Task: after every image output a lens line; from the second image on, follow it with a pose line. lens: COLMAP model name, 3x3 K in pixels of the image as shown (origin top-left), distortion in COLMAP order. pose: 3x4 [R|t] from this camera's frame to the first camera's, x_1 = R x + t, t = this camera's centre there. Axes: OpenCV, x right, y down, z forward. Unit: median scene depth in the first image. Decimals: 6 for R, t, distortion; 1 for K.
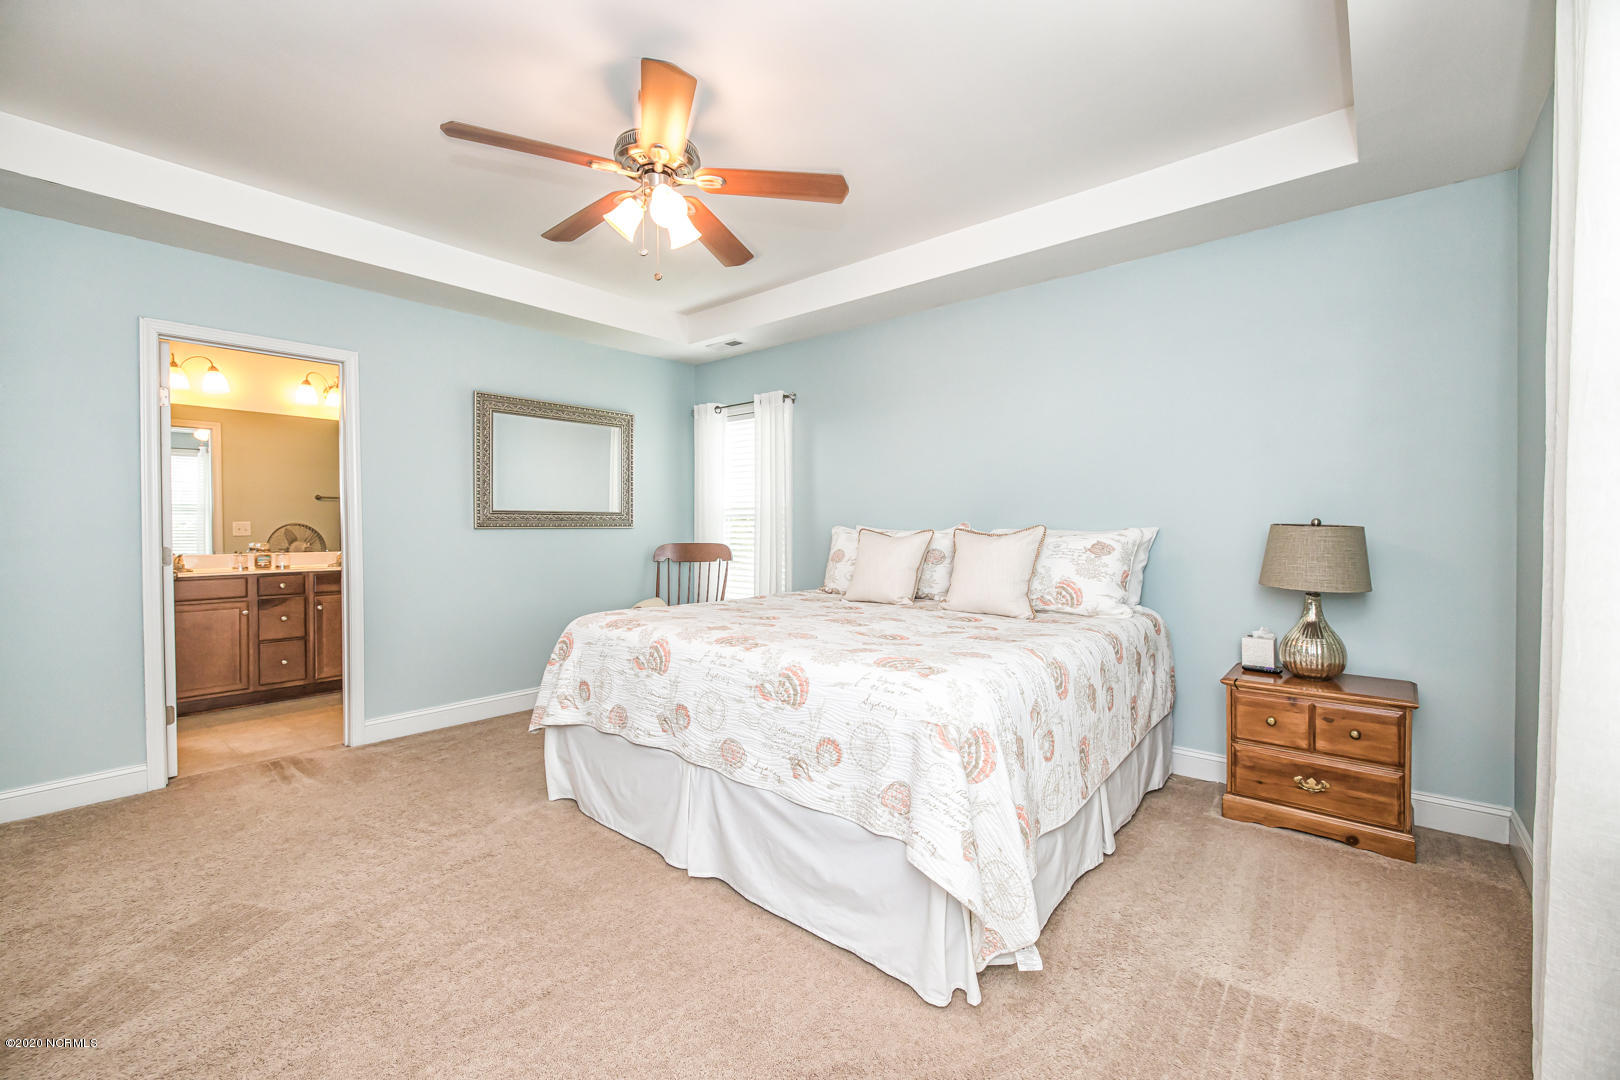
lens RADIAL K [[680.5, 0, 802.2], [0, 680.5, 531.5], [0, 0, 1]] dist [-0.000921, -0.002002]
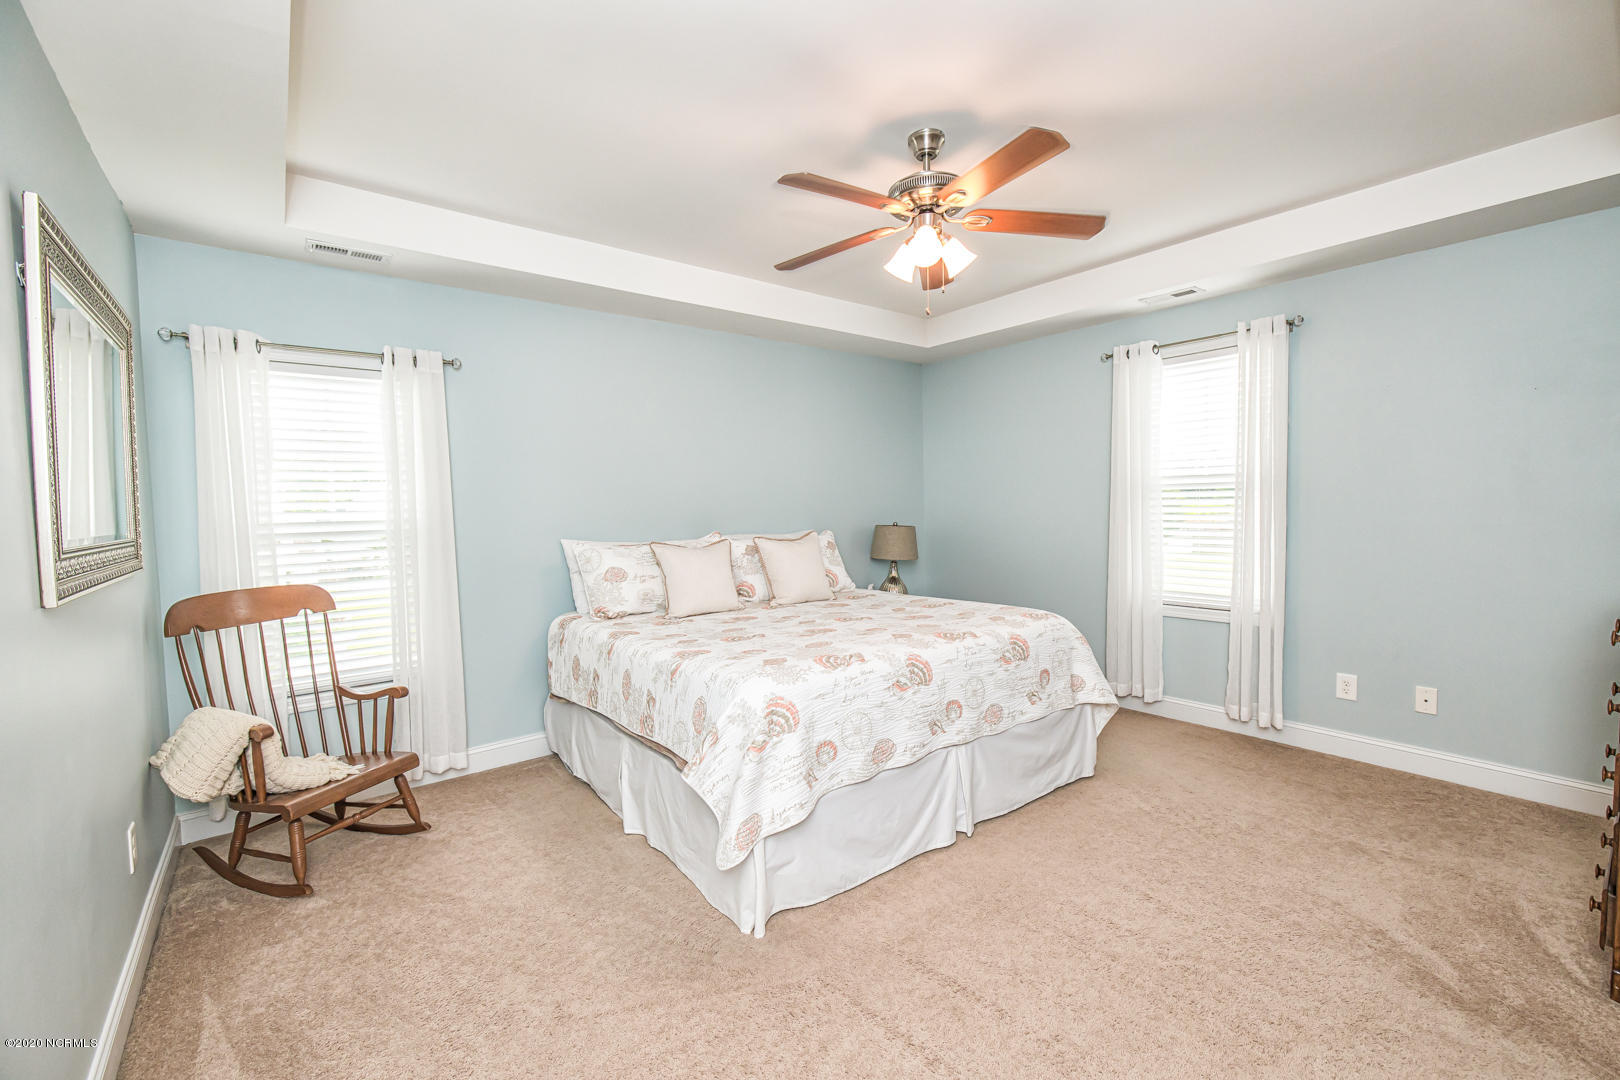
lens RADIAL K [[680.5, 0, 805.0], [0, 680.5, 541.6], [0, 0, 1]] dist [-0.000921, -0.002002]
pose [[0.185205, -0.053984, 0.981216, -1.236481], [0.029447, 0.998346, 0.049368, -0.070380], [-0.982259, 0.019750, 0.186489, 0.952979]]
